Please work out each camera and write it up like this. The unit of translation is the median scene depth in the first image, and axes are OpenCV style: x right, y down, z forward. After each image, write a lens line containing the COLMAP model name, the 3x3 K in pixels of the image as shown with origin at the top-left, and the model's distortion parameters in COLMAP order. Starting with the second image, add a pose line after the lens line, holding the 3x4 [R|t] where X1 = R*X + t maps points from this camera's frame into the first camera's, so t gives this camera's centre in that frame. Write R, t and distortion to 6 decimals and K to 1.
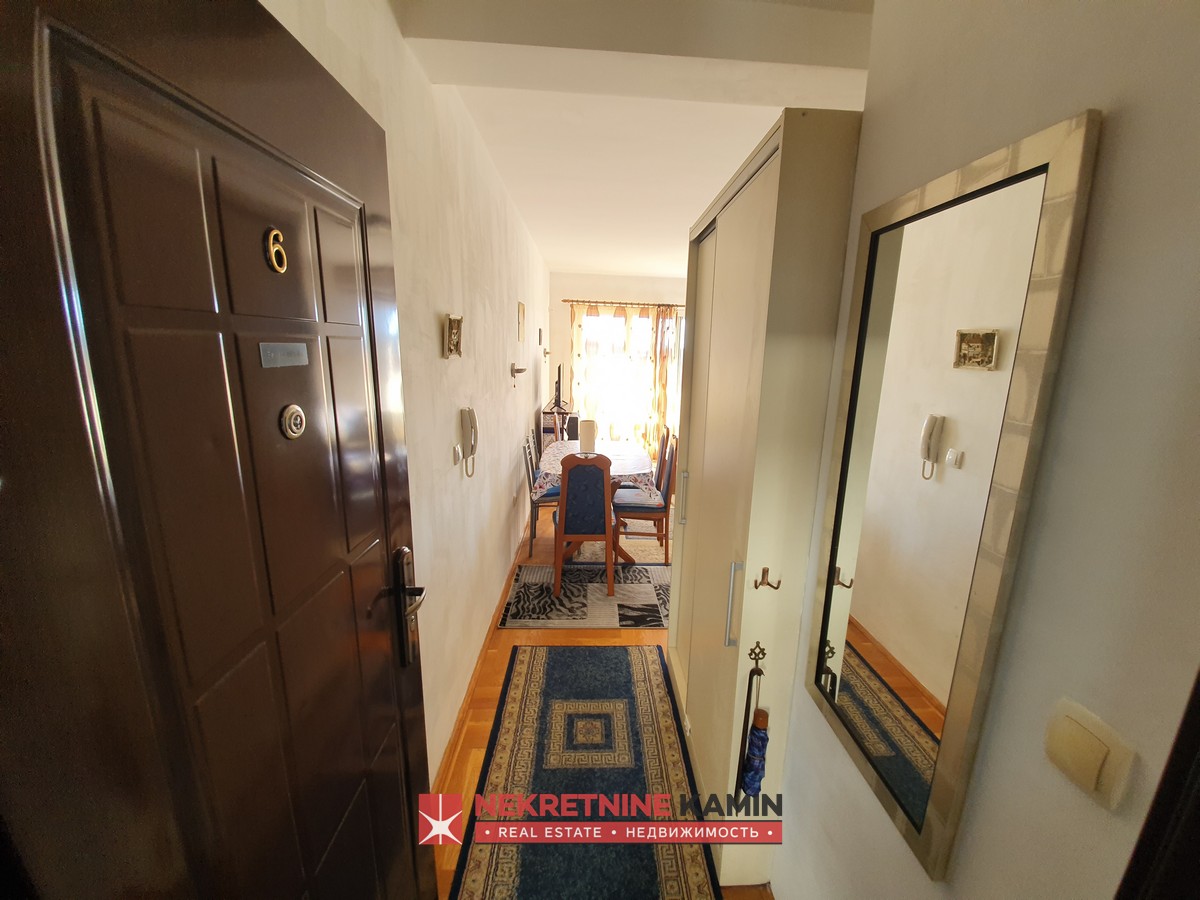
lens RADIAL K [[477.2, 0, 616.7], [0, 477.2, 449.1], [0, 0, 1]] dist [0.022467, -0.018213]
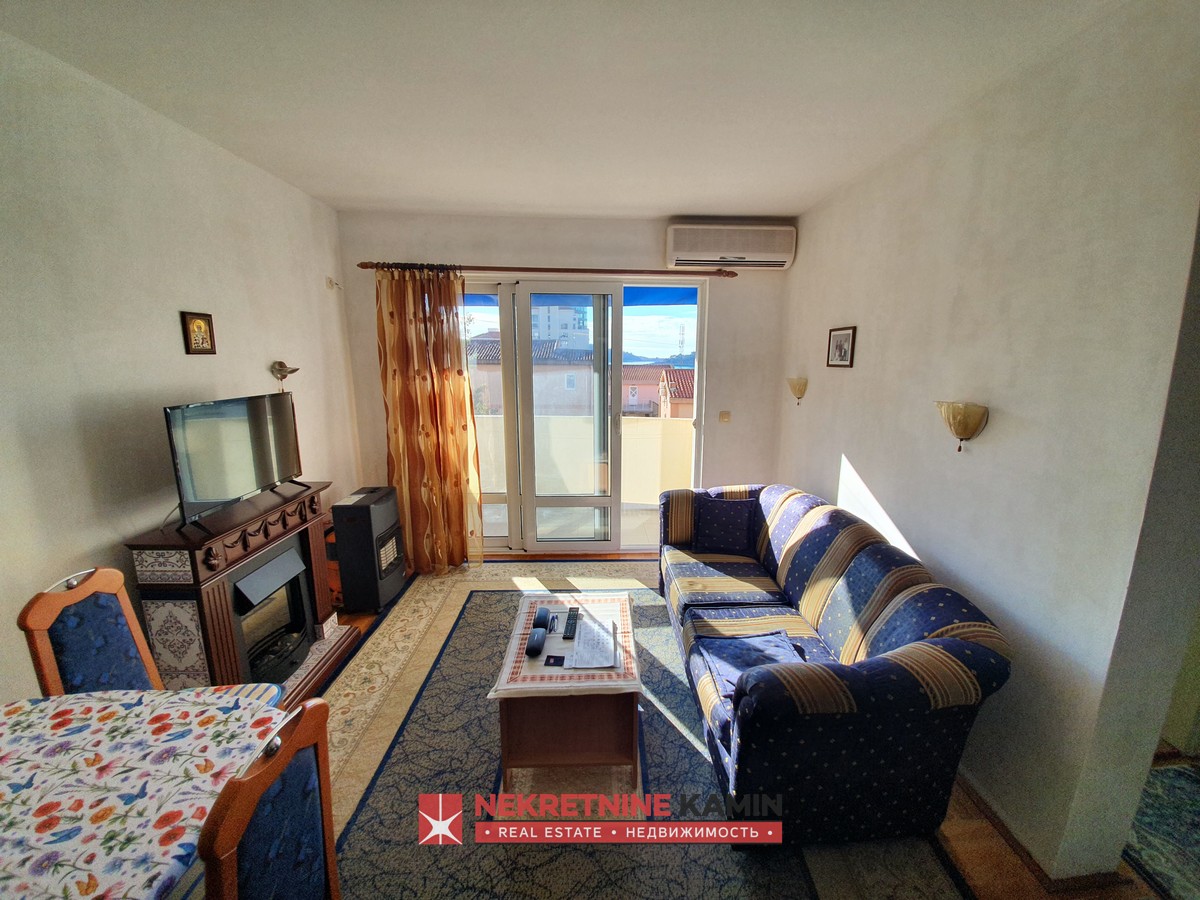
lens RADIAL K [[474.5, 0, 617.7], [0, 474.5, 447.8], [0, 0, 1]] dist [0.000780, 0.000351]
pose [[0.999728, -0.017272, -0.015694, 0.196002], [0.016997, 0.999702, -0.017515, -0.126443], [0.015991, 0.017244, 0.999723, 0.615572]]
